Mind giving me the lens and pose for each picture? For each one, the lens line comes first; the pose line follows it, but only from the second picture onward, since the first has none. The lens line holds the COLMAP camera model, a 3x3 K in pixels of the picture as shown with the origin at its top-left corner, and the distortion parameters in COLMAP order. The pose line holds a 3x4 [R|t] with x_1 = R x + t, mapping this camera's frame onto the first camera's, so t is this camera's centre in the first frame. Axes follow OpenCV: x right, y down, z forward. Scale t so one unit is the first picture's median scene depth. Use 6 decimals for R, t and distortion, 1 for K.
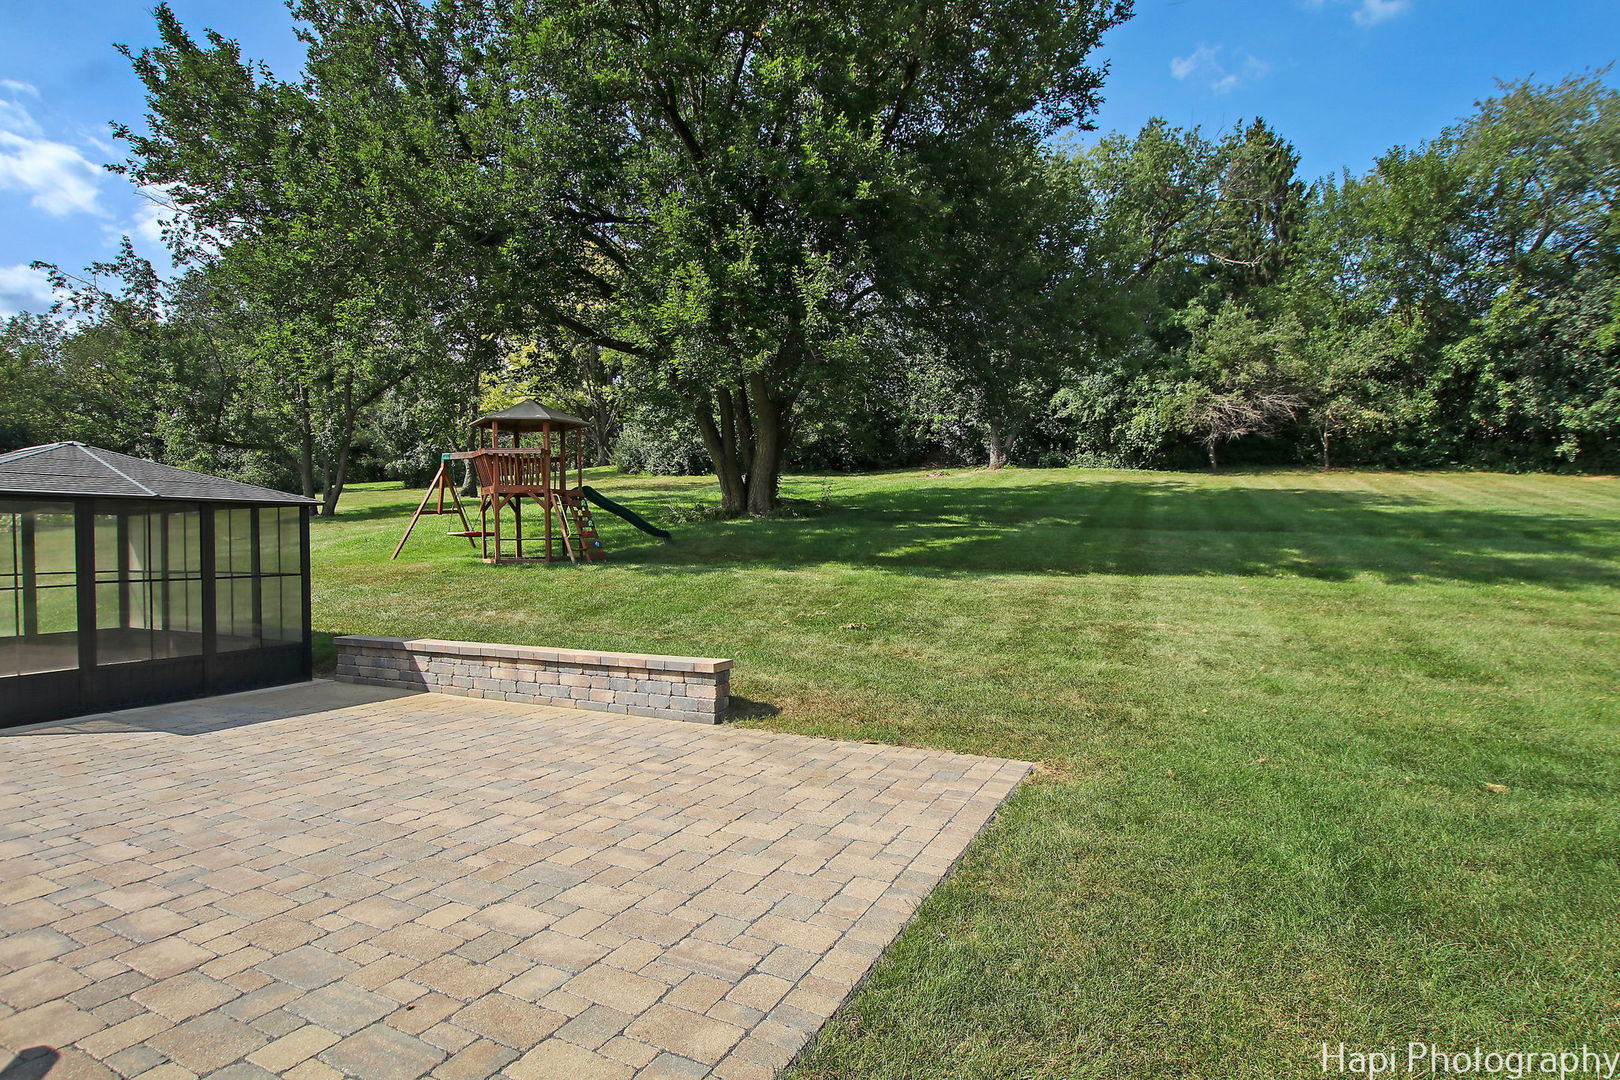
lens RADIAL K [[824.4, 0, 808.0], [0, 824.4, 522.5], [0, 0, 1]] dist [-0.026782, 0.007131]
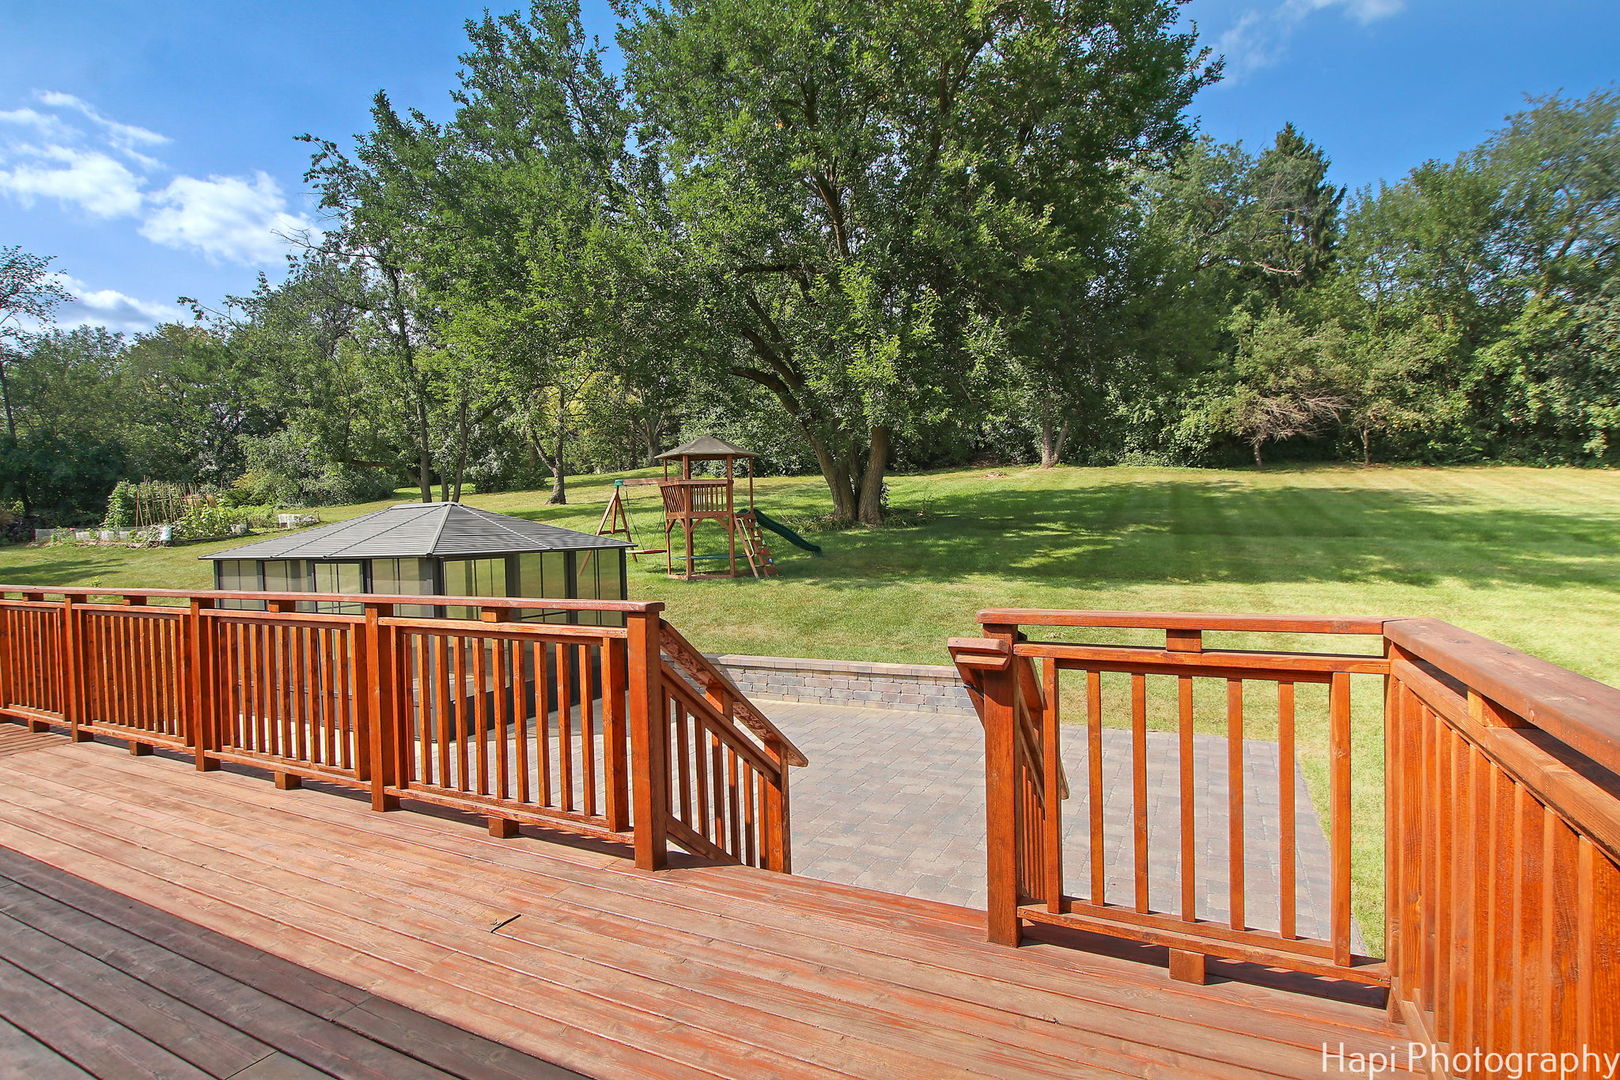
lens RADIAL K [[824.4, 0, 805.3], [0, 824.4, 522.7], [0, 0, 1]] dist [-0.026782, 0.007131]
pose [[0.999857, -0.016560, -0.003371, -0.104174], [0.016618, 0.999701, 0.017921, -0.023938], [0.003074, -0.017975, 0.999834, -0.075270]]
